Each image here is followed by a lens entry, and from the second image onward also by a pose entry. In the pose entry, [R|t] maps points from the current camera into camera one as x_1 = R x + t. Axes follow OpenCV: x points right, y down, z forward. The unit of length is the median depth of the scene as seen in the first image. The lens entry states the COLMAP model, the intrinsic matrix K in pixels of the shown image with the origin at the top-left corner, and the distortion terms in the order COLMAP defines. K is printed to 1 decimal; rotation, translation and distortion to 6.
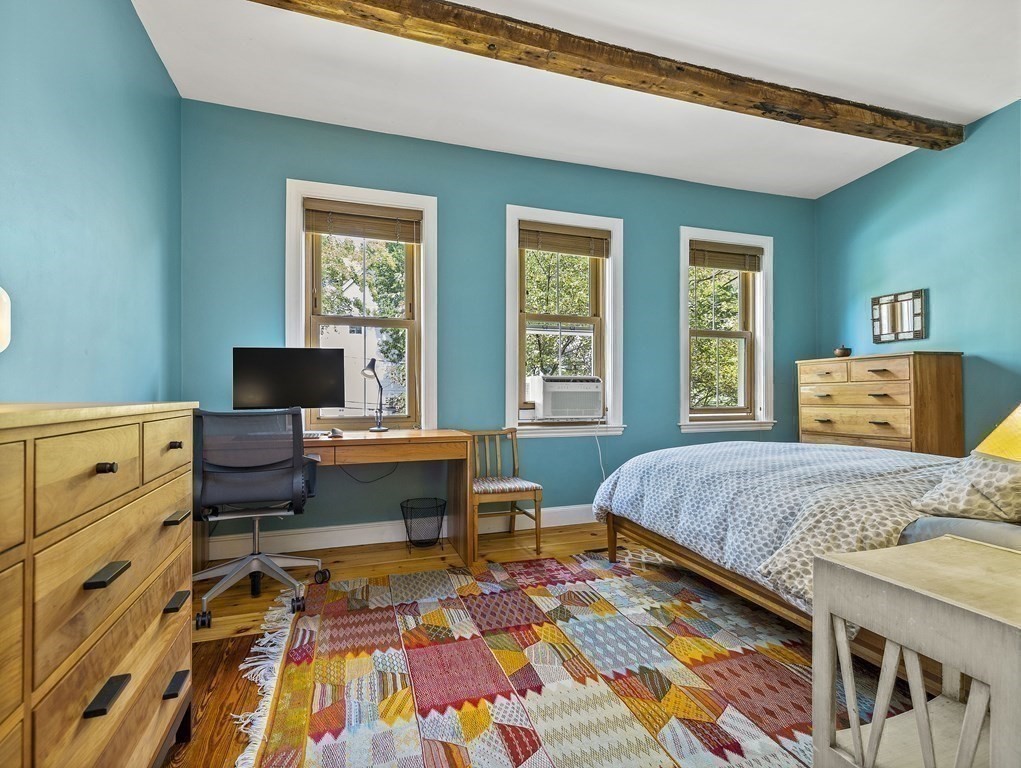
lens RADIAL K [[493.3, 0, 506.7], [0, 493.3, 383.2], [0, 0, 1]] dist [-0.000159, 0.000523]
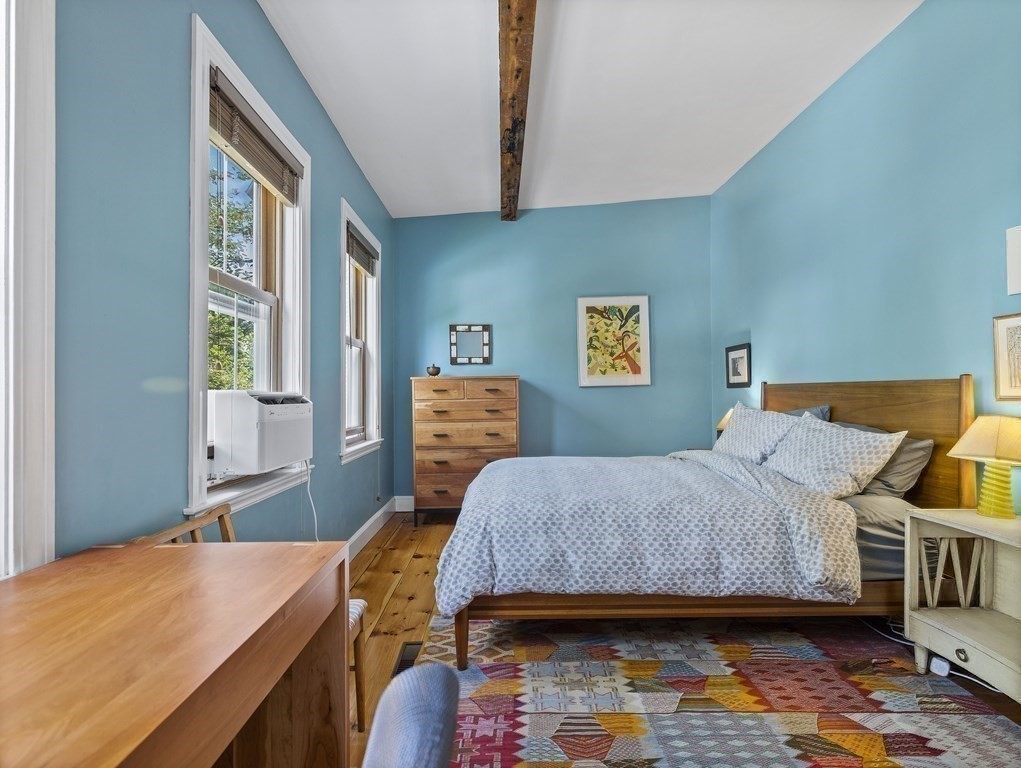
lens RADIAL K [[493.3, 0, 506.7], [0, 493.3, 383.2], [0, 0, 1]] dist [-0.000159, 0.000523]
pose [[0.299267, 0.021073, 0.953937, -0.447502], [-0.013789, 0.999747, -0.017759, -0.025258], [-0.954070, -0.007839, 0.299482, 0.755424]]
